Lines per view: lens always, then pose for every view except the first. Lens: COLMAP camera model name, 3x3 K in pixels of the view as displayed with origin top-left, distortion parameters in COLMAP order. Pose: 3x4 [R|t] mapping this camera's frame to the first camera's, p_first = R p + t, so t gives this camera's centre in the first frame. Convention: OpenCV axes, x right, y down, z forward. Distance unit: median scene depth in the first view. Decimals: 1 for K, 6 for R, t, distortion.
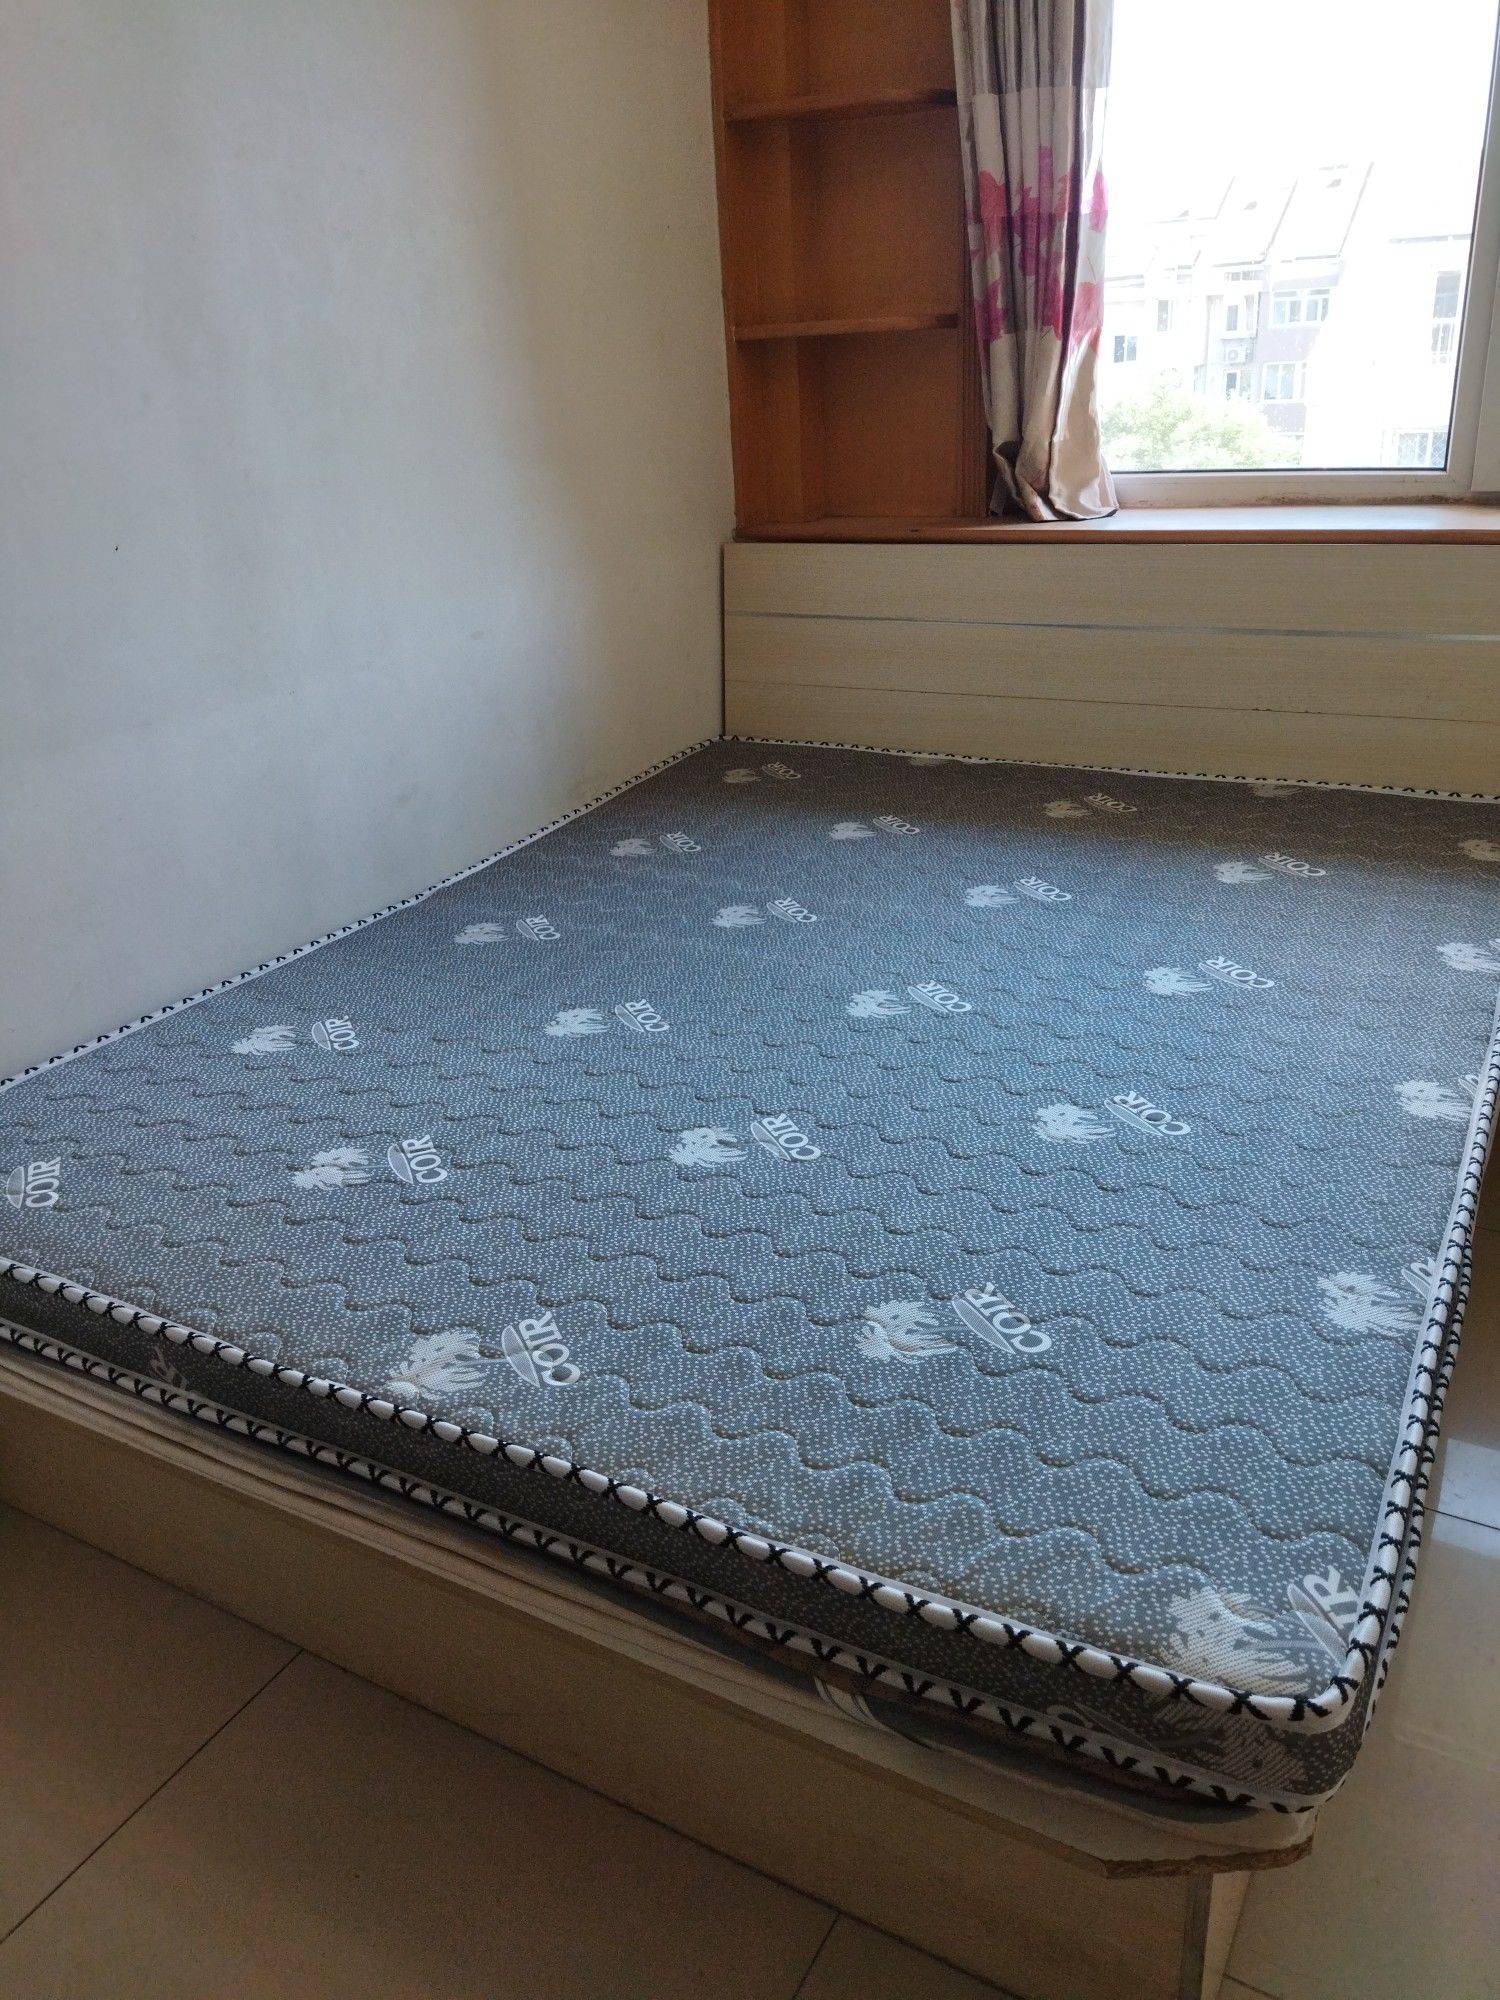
lens RADIAL K [[1457.1, 0, 741.4], [0, 1457.1, 1012.0], [0, 0, 1]] dist [0.095835, -0.132057]
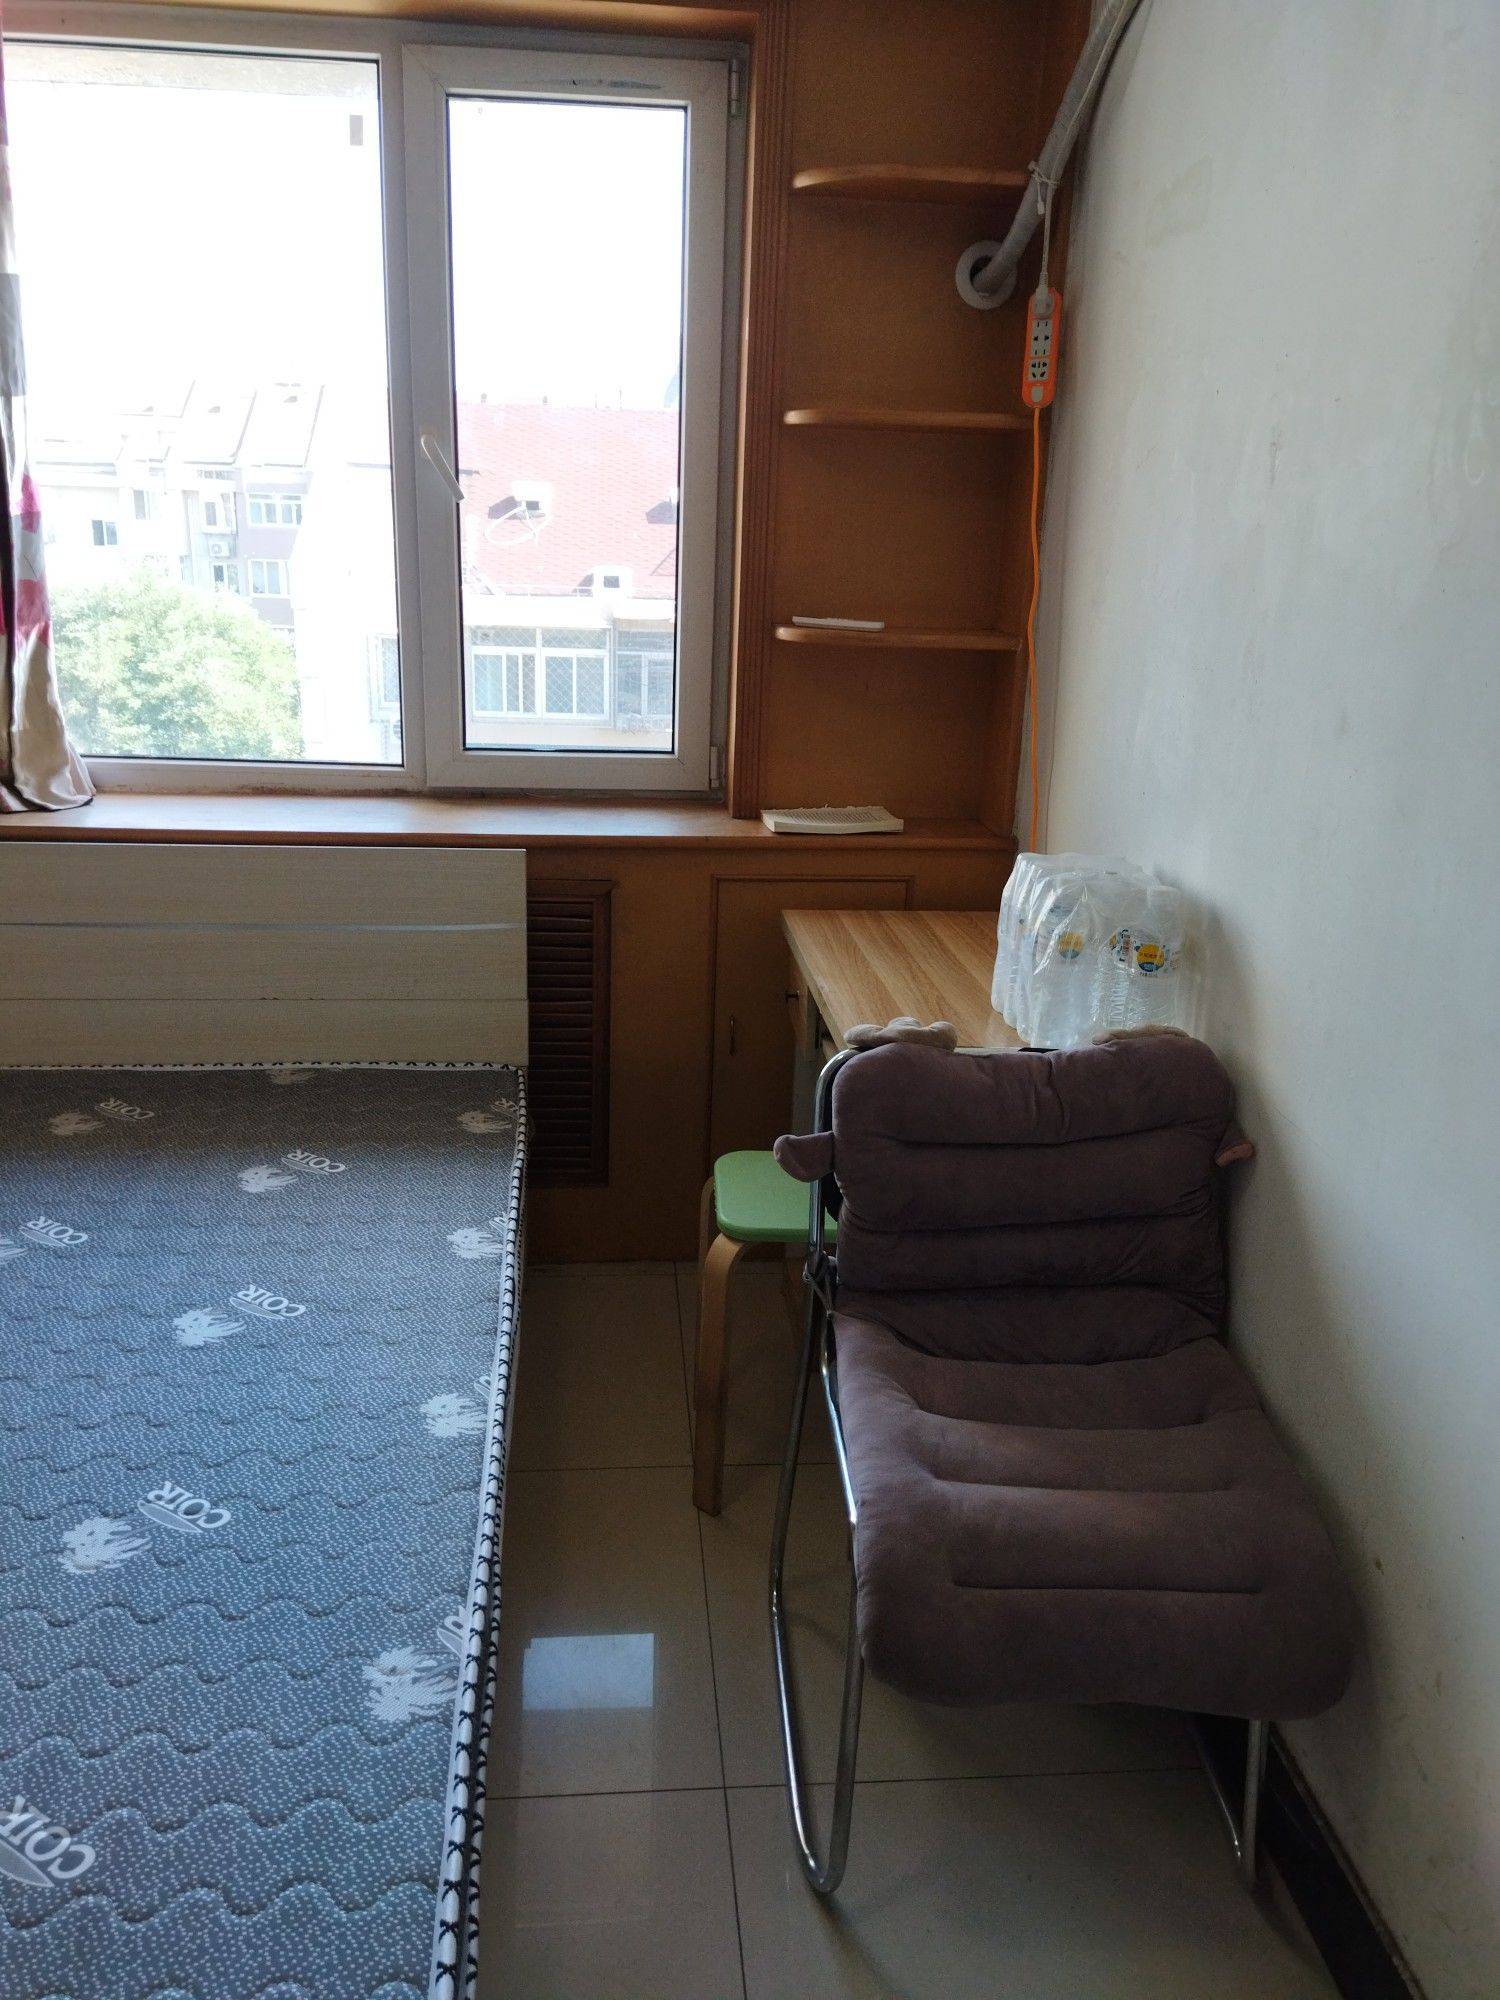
lens RADIAL K [[1457.1, 0, 741.4], [0, 1457.1, 1012.0], [0, 0, 1]] dist [0.095835, -0.132057]
pose [[0.809890, -0.090941, 0.579490, 0.035938], [0.156014, 0.985721, -0.063352, -0.122150], [-0.565454, 0.141716, 0.812513, -0.038552]]
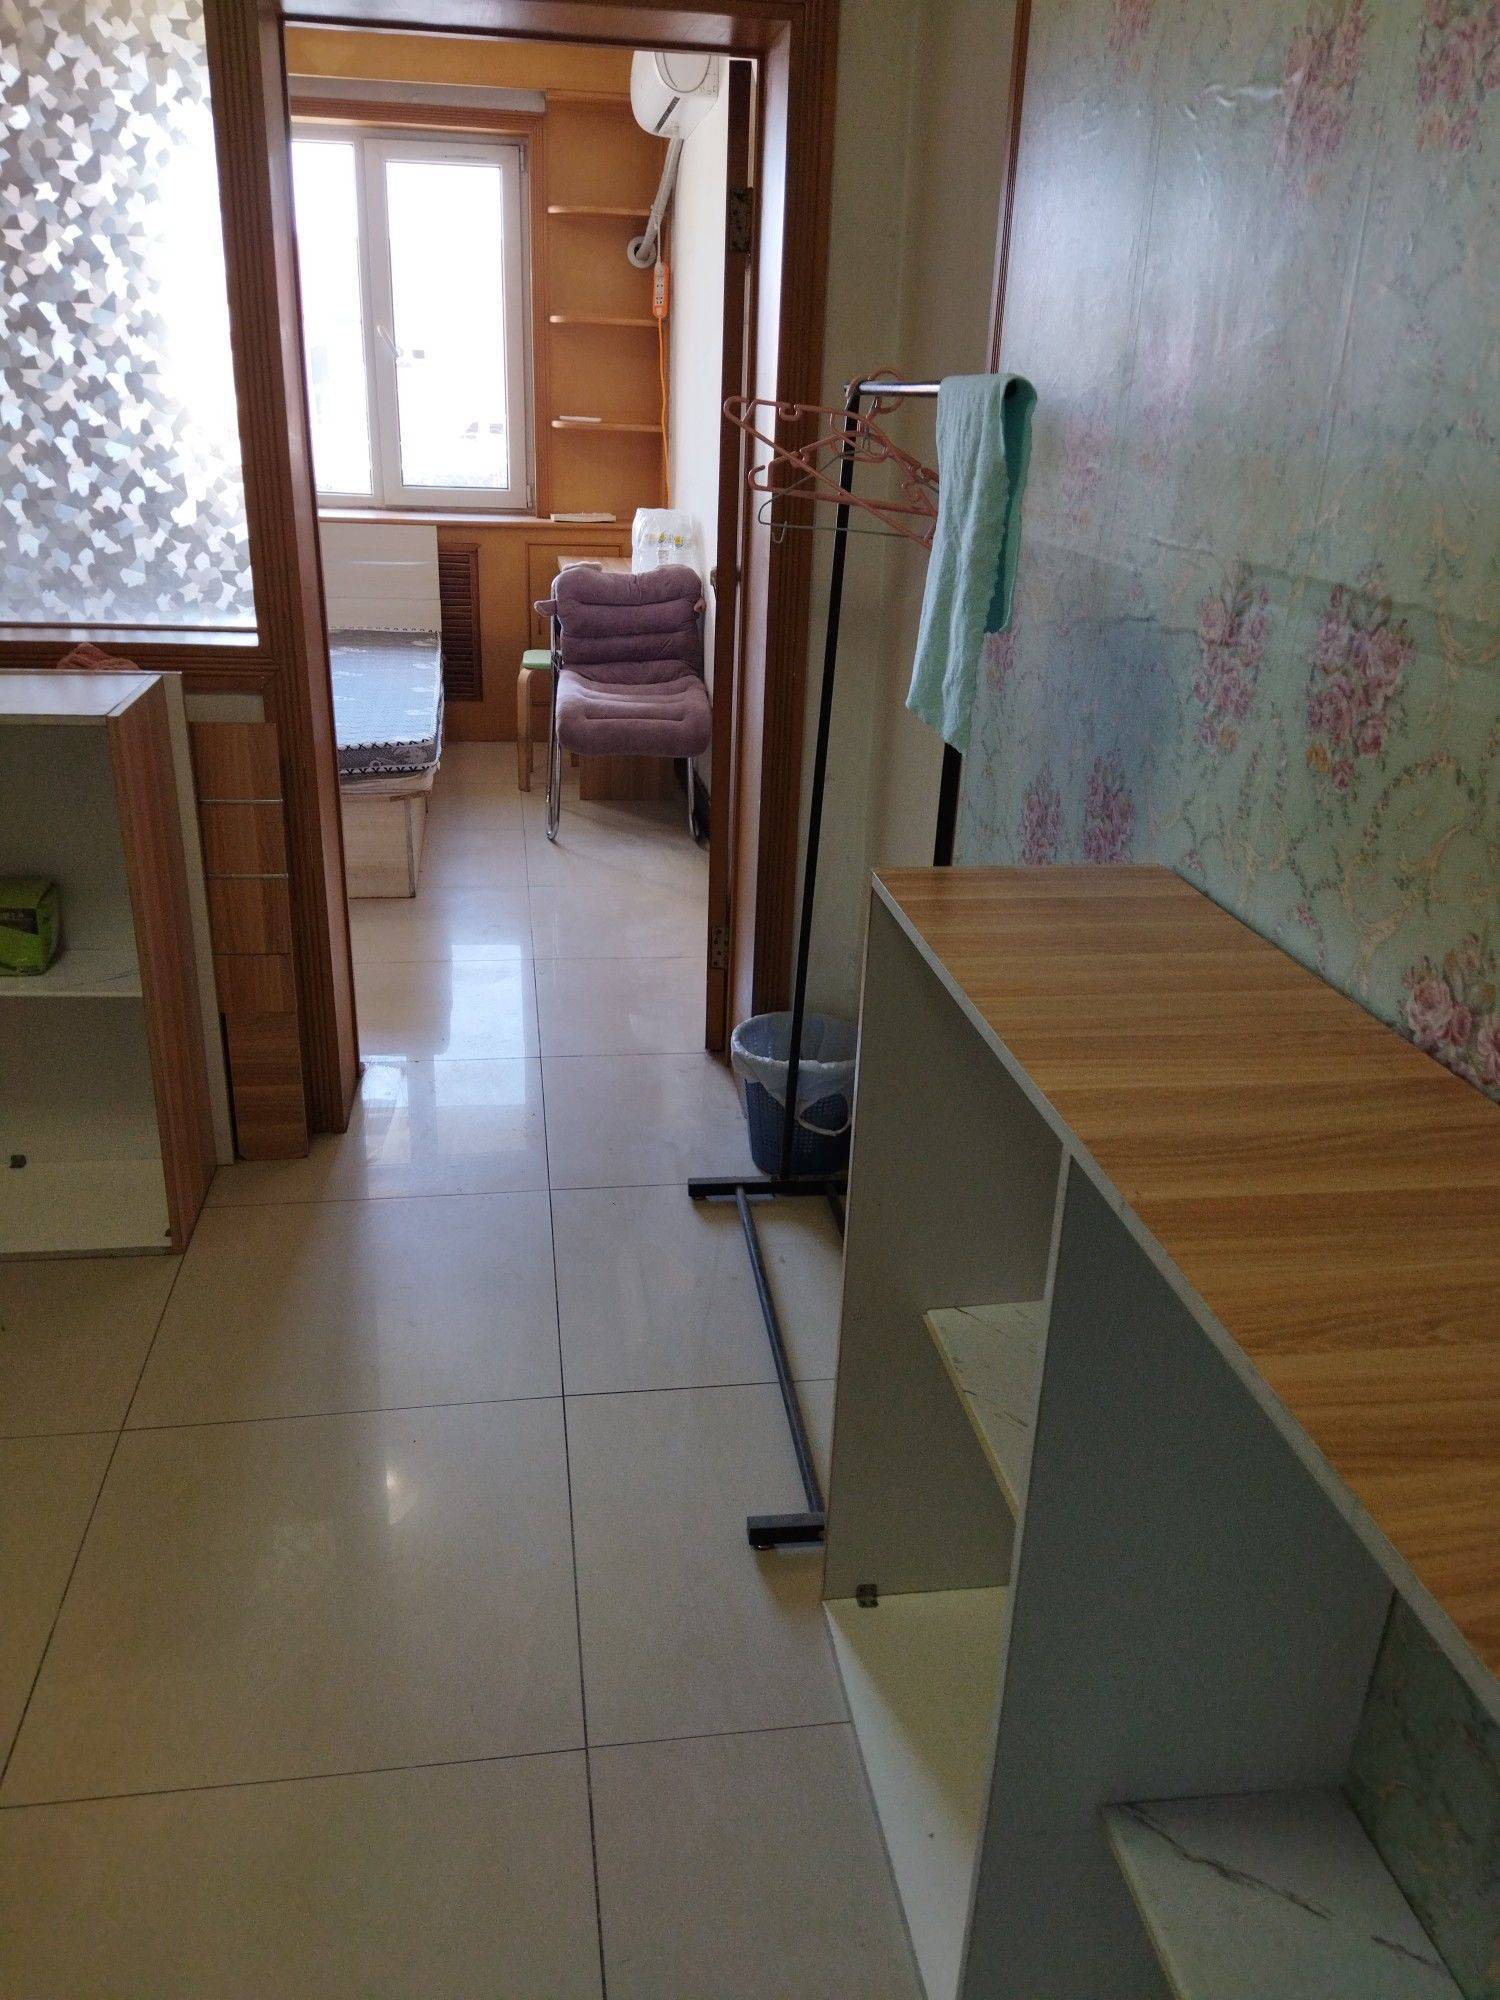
lens RADIAL K [[1457.1, 0, 741.4], [0, 1457.1, 1012.0], [0, 0, 1]] dist [0.095835, -0.132057]
pose [[0.770292, -0.158152, 0.617768, -1.044332], [0.176628, 0.983770, 0.031615, 0.755995], [-0.612742, 0.084762, 0.785724, -1.800016]]
